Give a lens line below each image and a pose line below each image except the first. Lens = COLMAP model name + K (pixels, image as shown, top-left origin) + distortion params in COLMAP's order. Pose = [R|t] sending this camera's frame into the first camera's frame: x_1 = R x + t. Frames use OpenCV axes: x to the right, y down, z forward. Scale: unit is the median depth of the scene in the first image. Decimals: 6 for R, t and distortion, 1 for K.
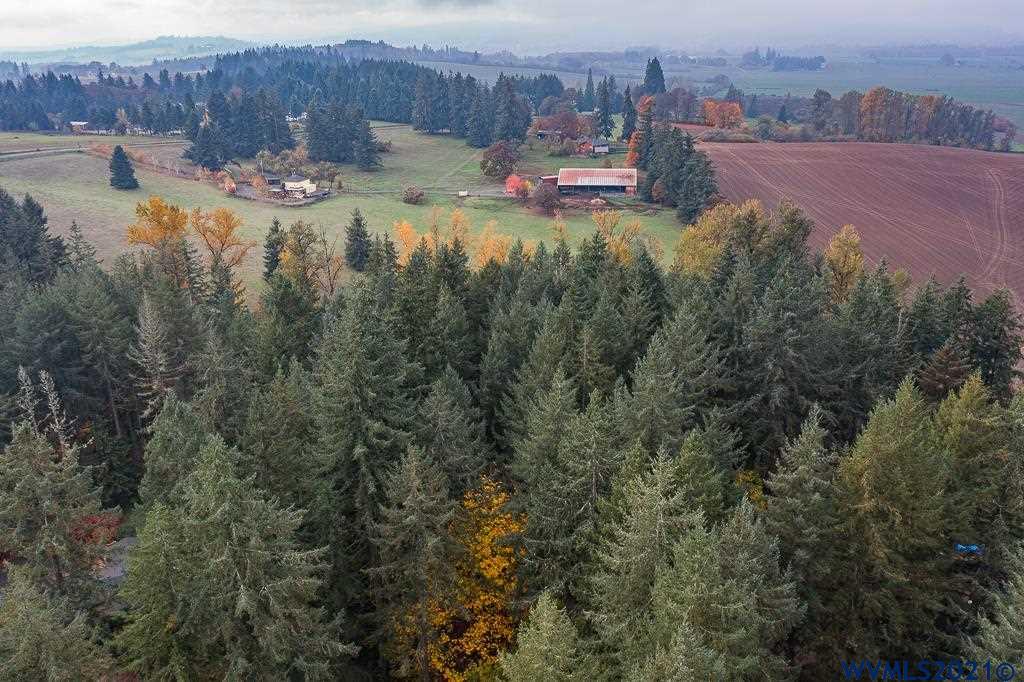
lens RADIAL K [[791.1, 0, 512.0], [0, 791.1, 341.0], [0, 0, 1]] dist [-0.008709, -0.006698]
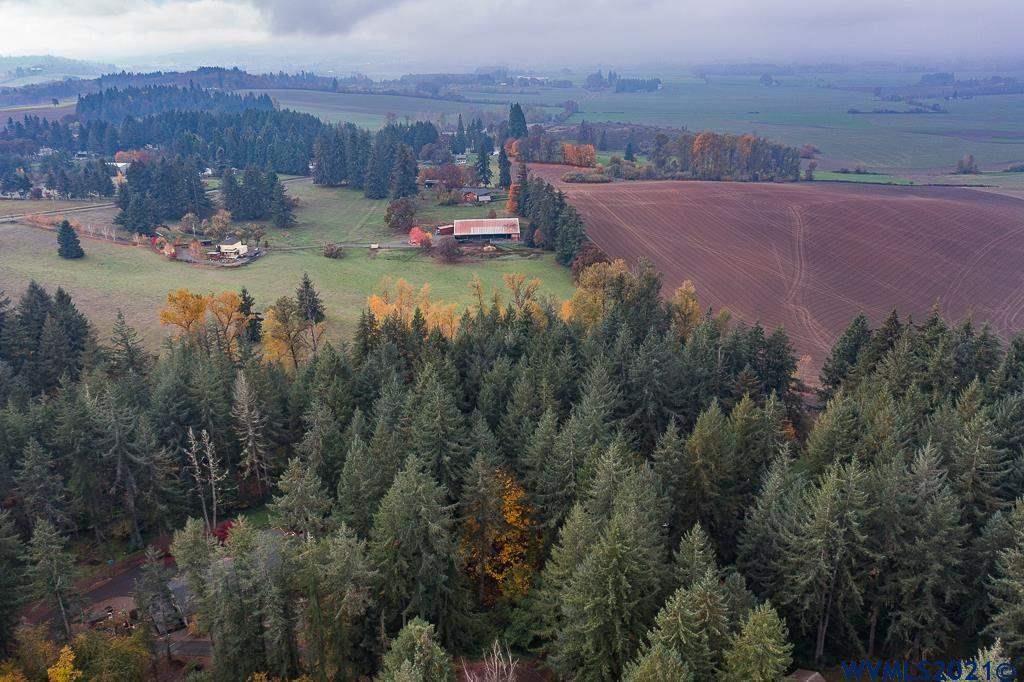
lens RADIAL K [[791.1, 0, 512.0], [0, 791.1, 341.0], [0, 0, 1]] dist [-0.008709, -0.006698]
pose [[0.983567, -0.062706, 0.169302, -0.069655], [0.065115, 0.997840, -0.008707, -0.023625], [-0.168390, 0.019588, 0.985526, -0.184214]]
